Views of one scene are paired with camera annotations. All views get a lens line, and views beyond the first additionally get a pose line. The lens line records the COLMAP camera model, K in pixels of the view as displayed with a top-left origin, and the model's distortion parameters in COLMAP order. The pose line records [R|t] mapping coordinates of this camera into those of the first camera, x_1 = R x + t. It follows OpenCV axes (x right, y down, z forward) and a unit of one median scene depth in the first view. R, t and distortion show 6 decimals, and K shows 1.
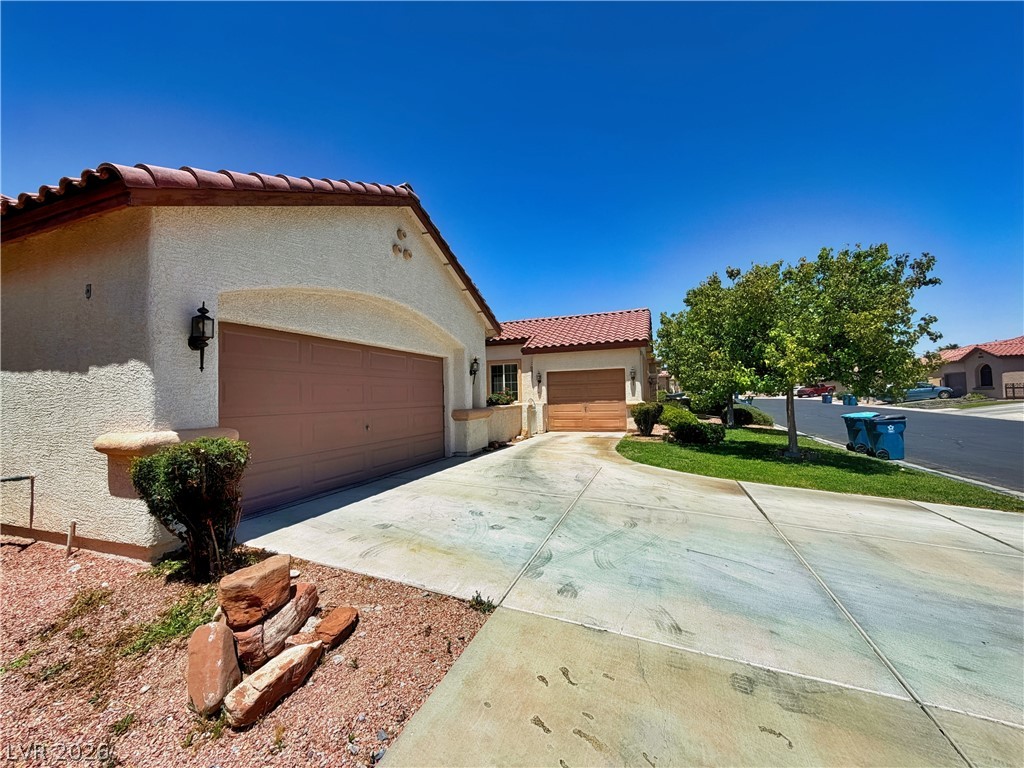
lens RADIAL K [[406.4, 0, 512.0], [0, 406.4, 384.0], [0, 0, 1]] dist [-0.000316, -0.000167]
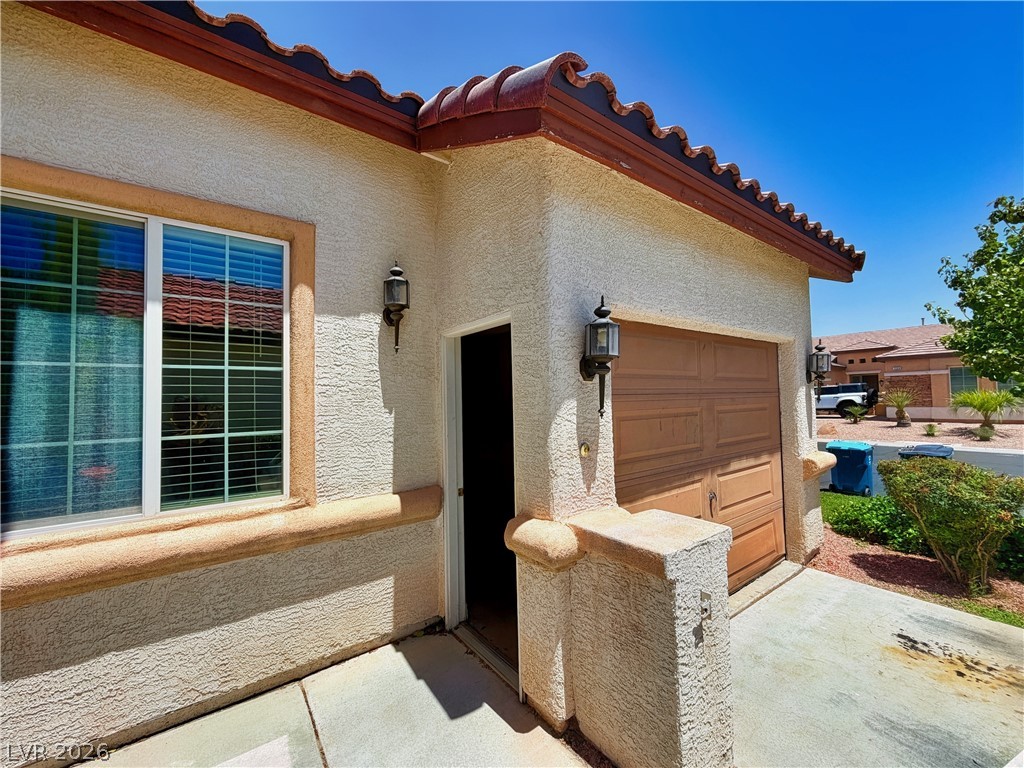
lens RADIAL K [[406.4, 0, 512.0], [0, 406.4, 384.0], [0, 0, 1]] dist [-0.000316, -0.000167]
pose [[0.552743, 0.041496, 0.832318, -0.117586], [-0.012783, 0.999064, -0.041320, 0.010271], [-0.833254, 0.012200, 0.552756, 1.558981]]
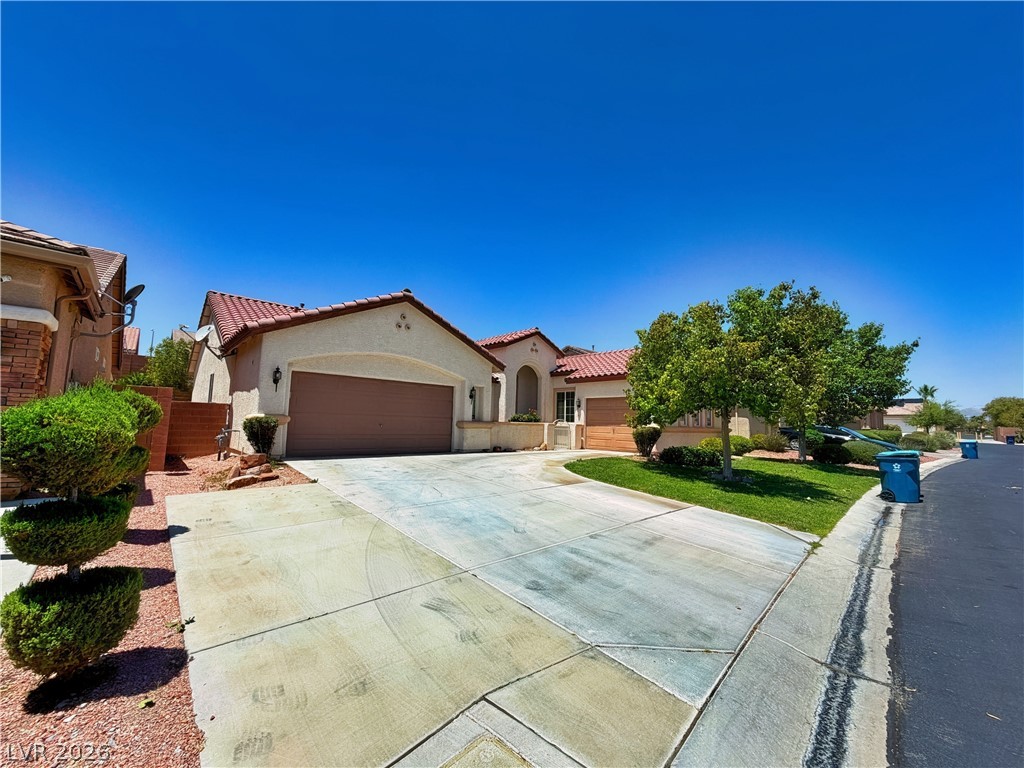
lens RADIAL K [[406.4, 0, 512.0], [0, 406.4, 384.0], [0, 0, 1]] dist [-0.000316, -0.000167]
pose [[0.887519, 0.002293, -0.460766, 0.731450], [-0.032726, 0.997776, -0.058071, 0.007517], [0.459608, 0.066618, 0.885620, -0.251943]]
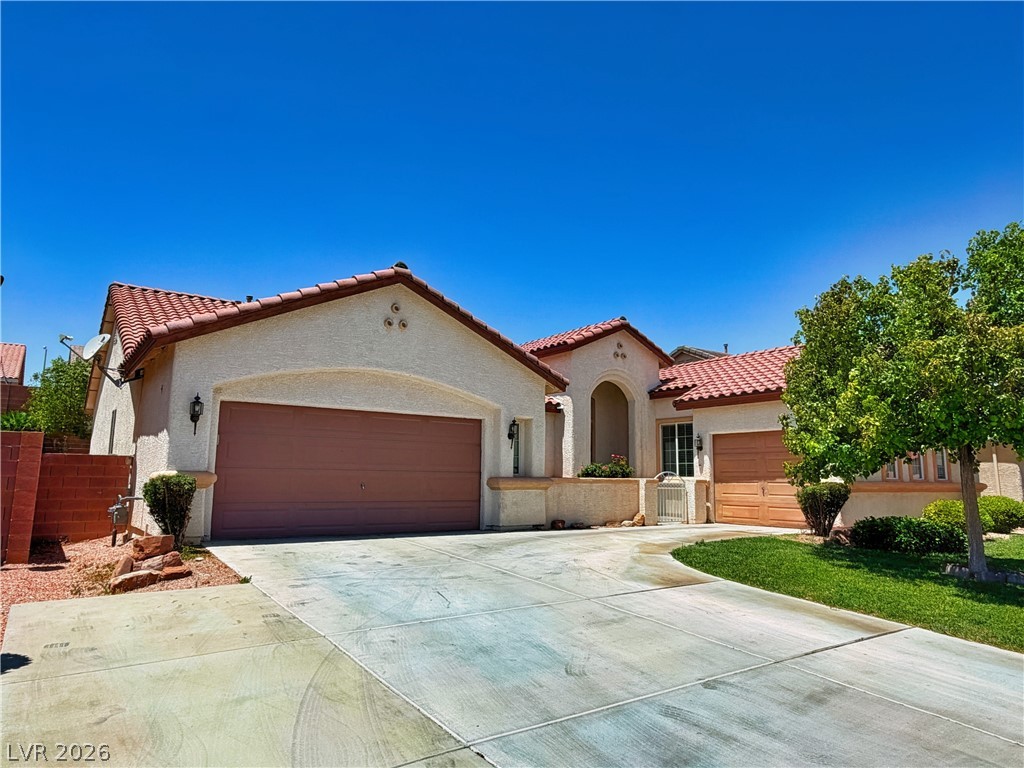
lens RADIAL K [[670.0, 0, 515.6], [0, 670.0, 379.6], [0, 0, 1]] dist [-0.000303, 0.001090]
pose [[0.827029, -0.050941, -0.559847, 0.747613], [-0.012596, 0.993957, -0.109047, 0.009515], [0.562018, 0.097237, 0.821389, -0.207282]]
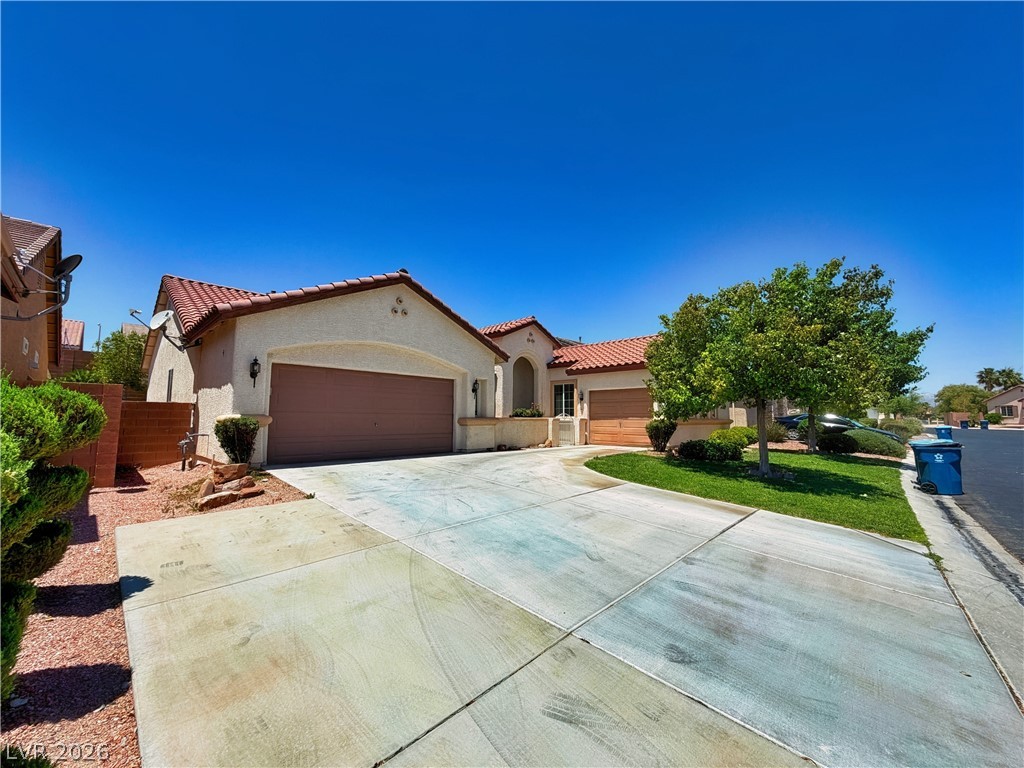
lens RADIAL K [[406.4, 0, 512.0], [0, 406.4, 384.0], [0, 0, 1]] dist [-0.000316, -0.000167]
pose [[0.916024, -0.004480, -0.401099, 0.565254], [-0.015252, 0.998826, -0.045988, 0.010692], [0.400833, 0.048244, 0.914880, -0.179552]]
